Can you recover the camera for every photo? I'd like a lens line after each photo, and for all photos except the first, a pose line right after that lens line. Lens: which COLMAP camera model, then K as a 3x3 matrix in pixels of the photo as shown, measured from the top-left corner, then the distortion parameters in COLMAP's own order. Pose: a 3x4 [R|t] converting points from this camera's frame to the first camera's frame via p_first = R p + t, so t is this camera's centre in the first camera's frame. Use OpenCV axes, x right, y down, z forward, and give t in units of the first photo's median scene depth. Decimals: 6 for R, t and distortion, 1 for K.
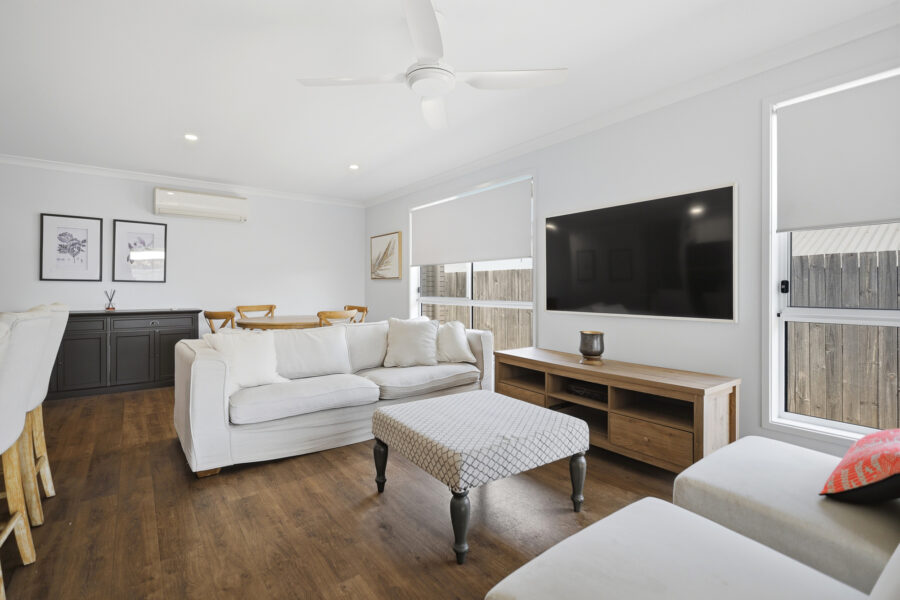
lens RADIAL K [[432.1, 0, 448.2], [0, 432.1, 293.5], [0, 0, 1]] dist [0.005564, 0.000351]
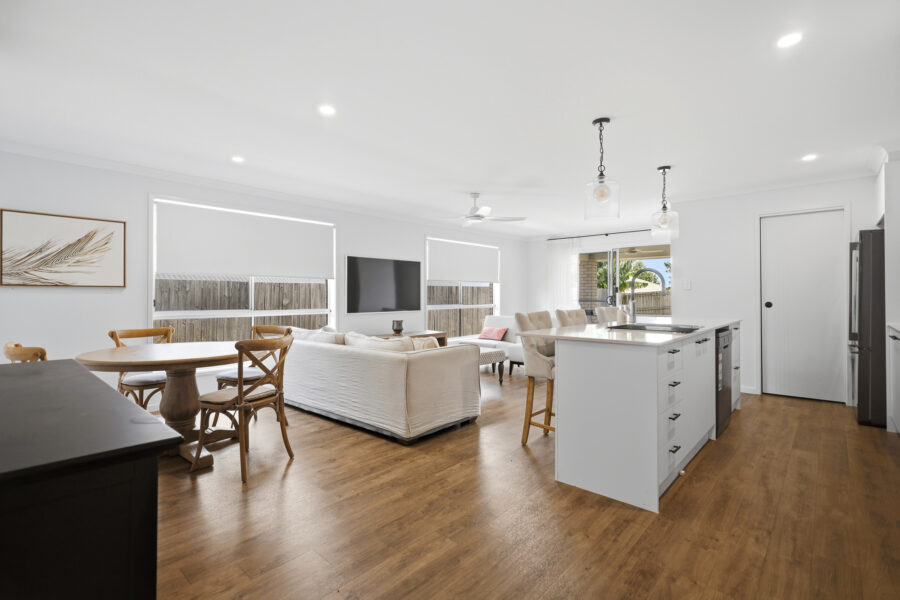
lens RADIAL K [[432.1, 0, 443.0], [0, 432.1, 294.8], [0, 0, 1]] dist [0.005564, 0.000351]
pose [[-0.205784, 0.001913, 0.978595, -1.100602], [0.012482, 0.999922, 0.000670, -0.019328], [-0.978518, 0.012353, -0.205792, 0.756050]]
